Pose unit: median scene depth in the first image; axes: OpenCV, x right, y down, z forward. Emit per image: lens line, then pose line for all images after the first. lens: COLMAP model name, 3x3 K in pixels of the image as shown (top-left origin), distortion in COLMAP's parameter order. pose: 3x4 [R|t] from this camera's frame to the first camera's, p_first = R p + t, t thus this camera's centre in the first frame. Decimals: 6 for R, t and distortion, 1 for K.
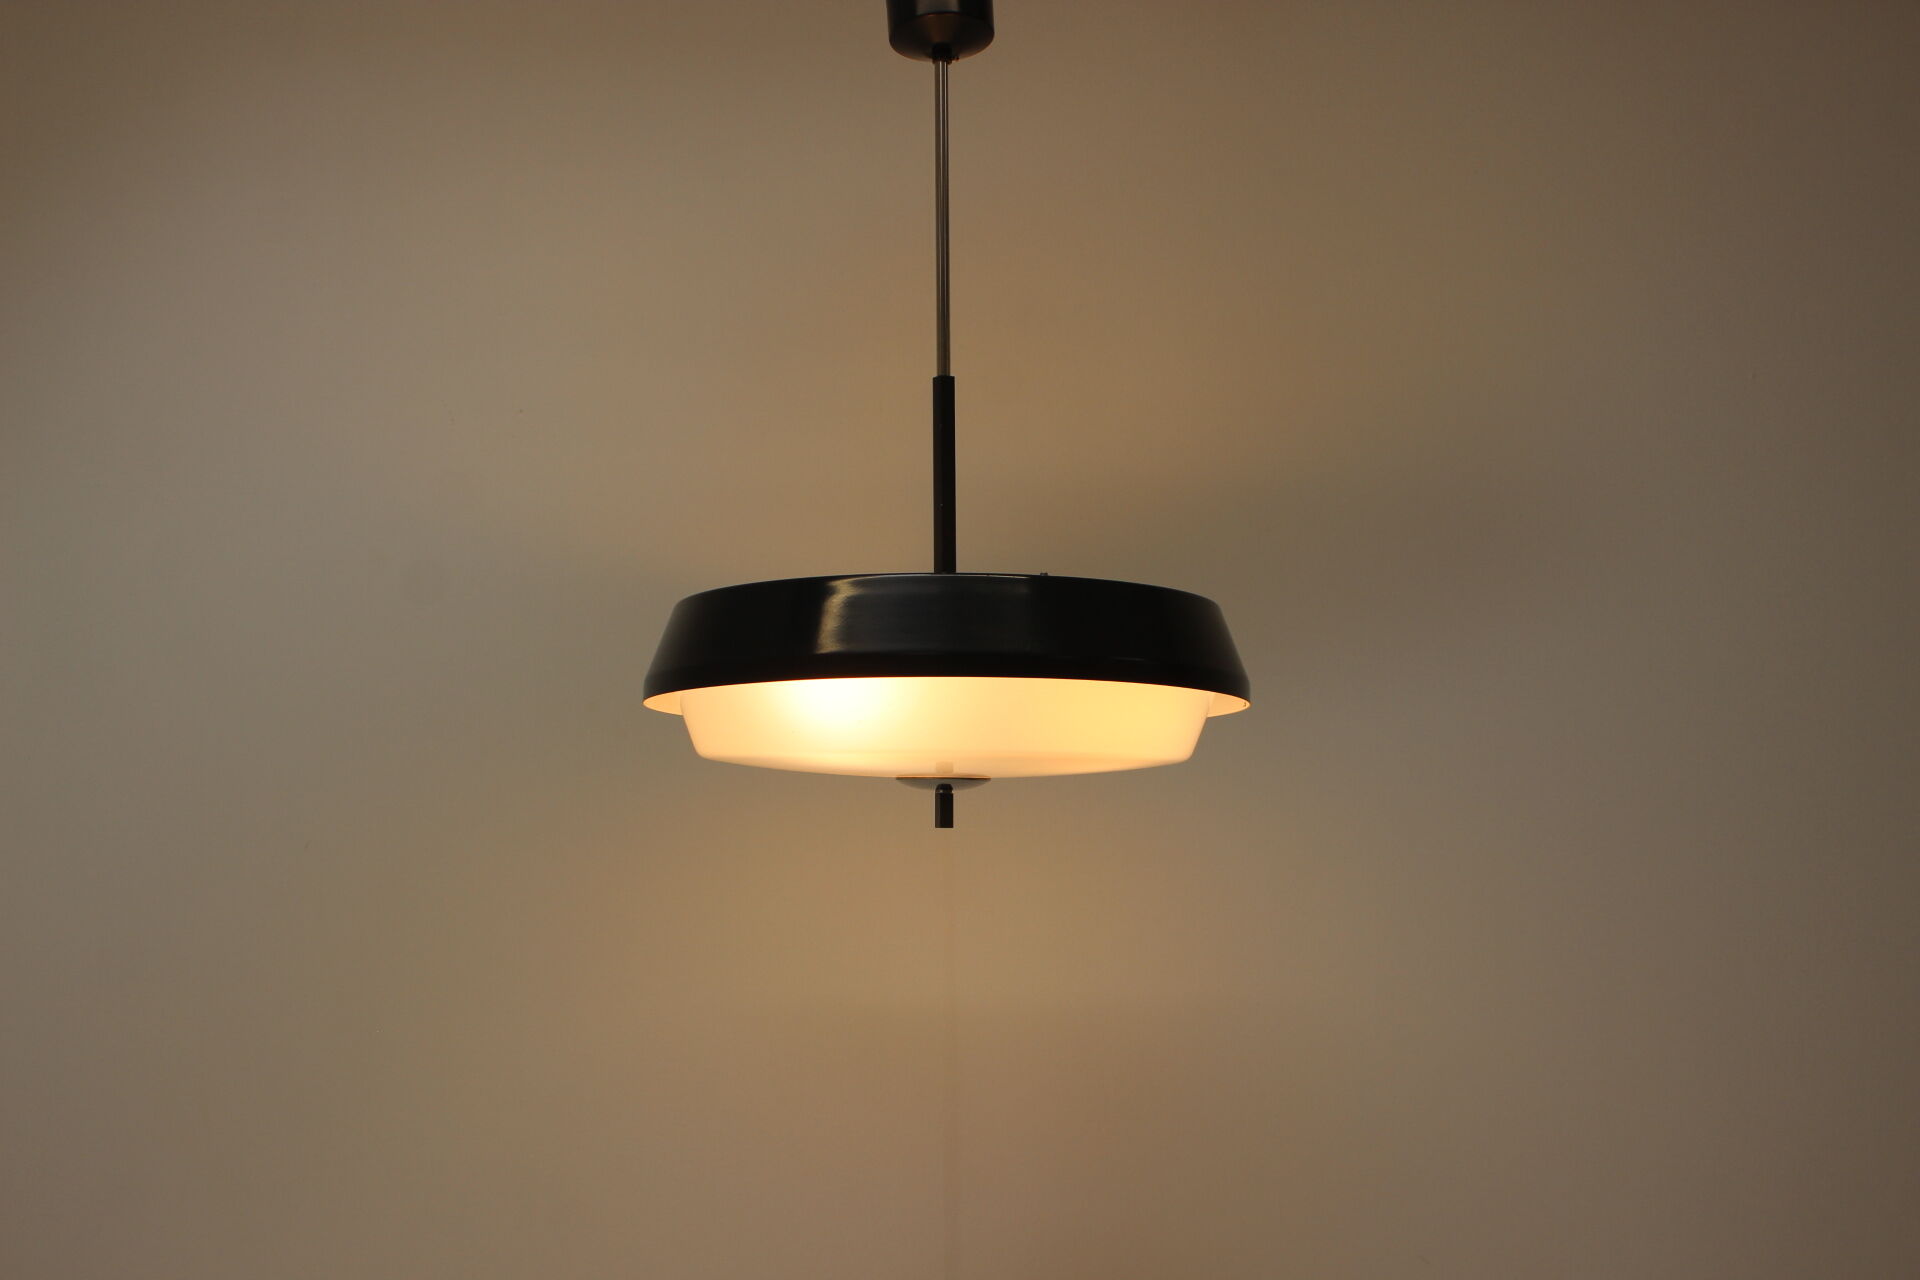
lens RADIAL K [[2391.9, 0, 960.0], [0, 2391.9, 640.0], [0, 0, 1]] dist [-0.002628, -0.000953]
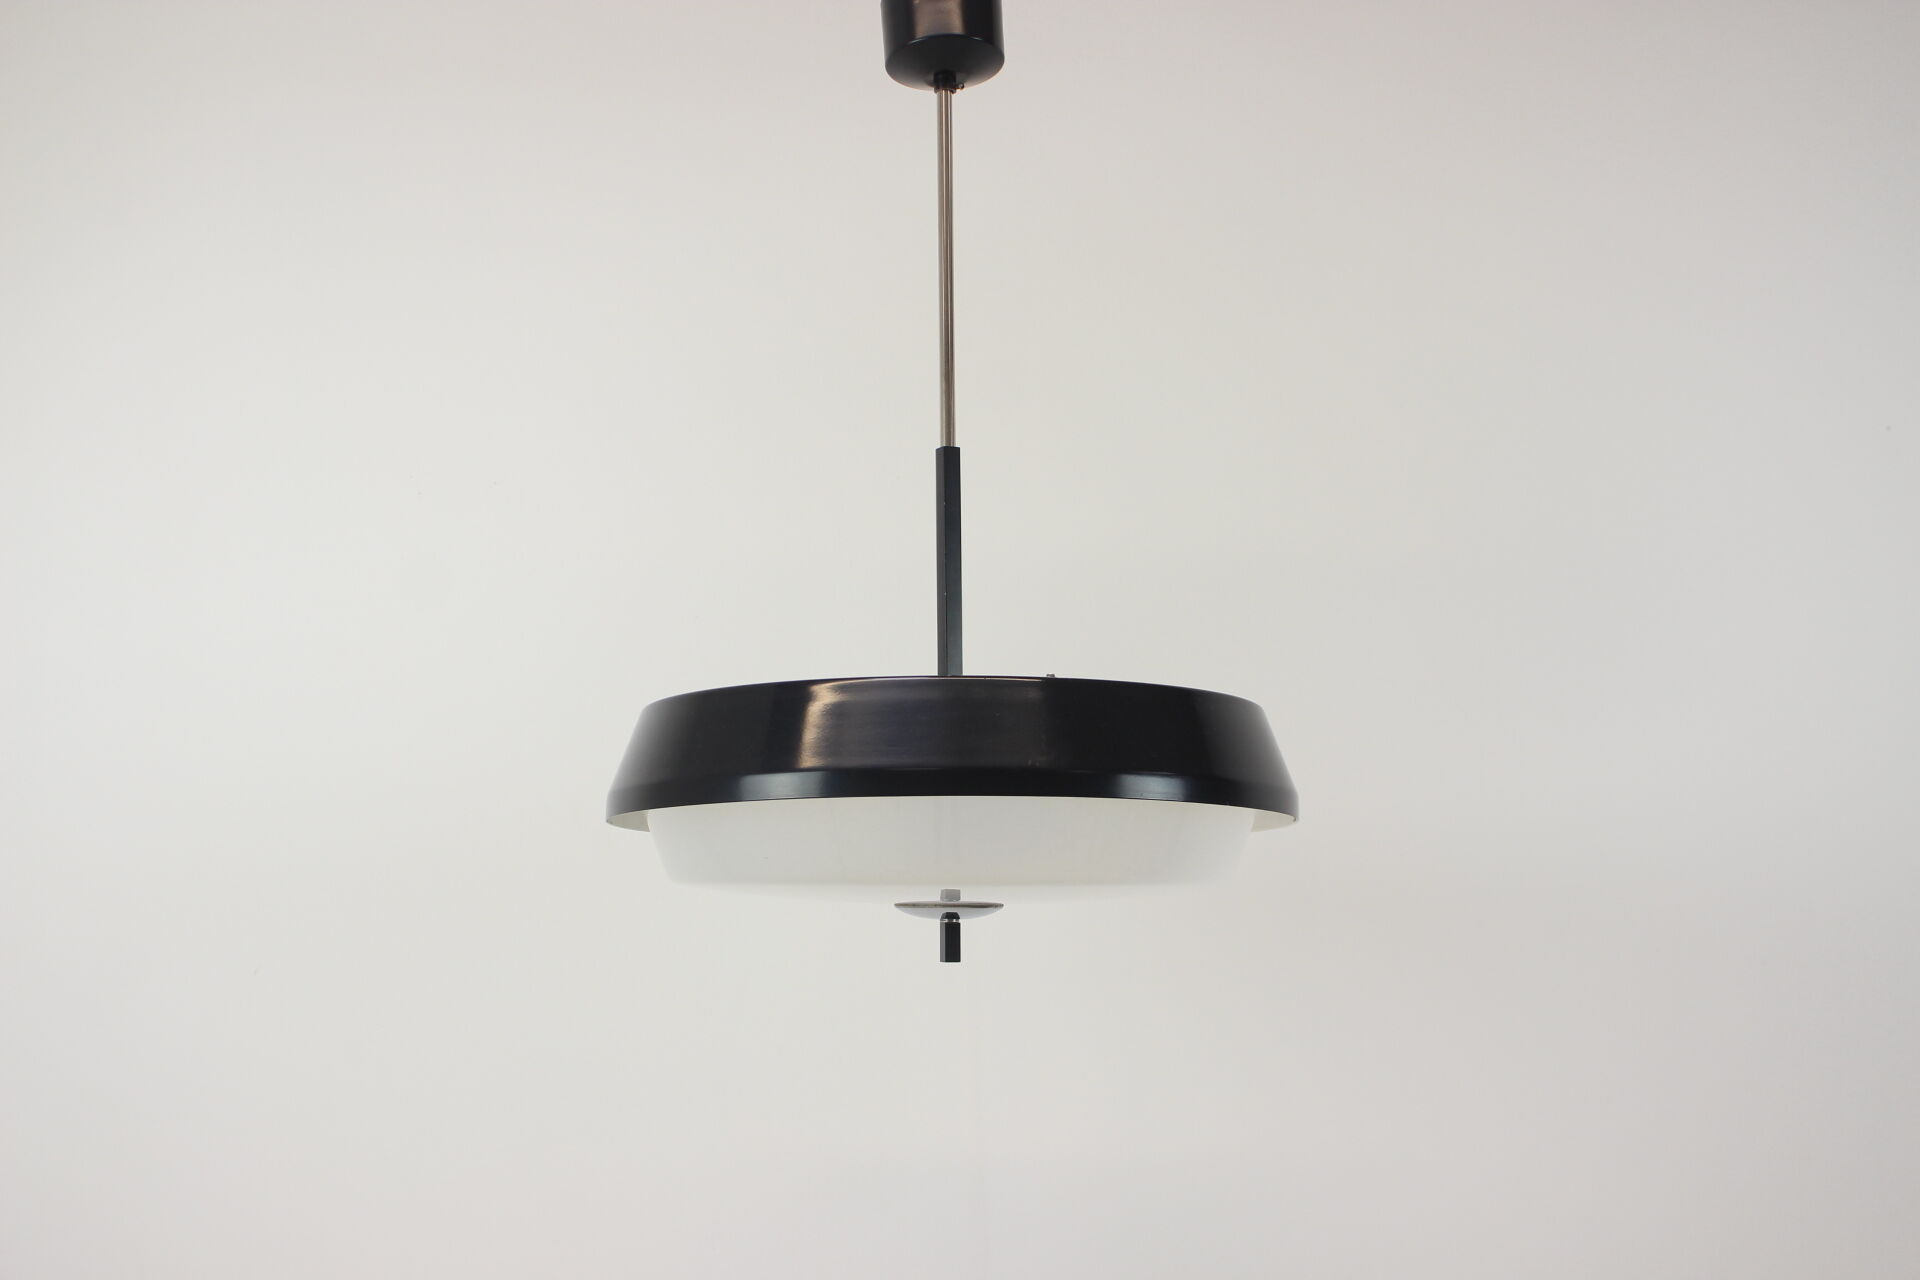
lens RADIAL K [[1608.2, 0, 960.0], [0, 1608.2, 640.0], [0, 0, 1]] dist [-0.000904, -0.000137]
pose [[0.999989, -0.002954, -0.003661, -0.000567], [0.002765, 0.998704, -0.050813, -0.010964], [0.003806, 0.050802, 0.998701, 0.422566]]
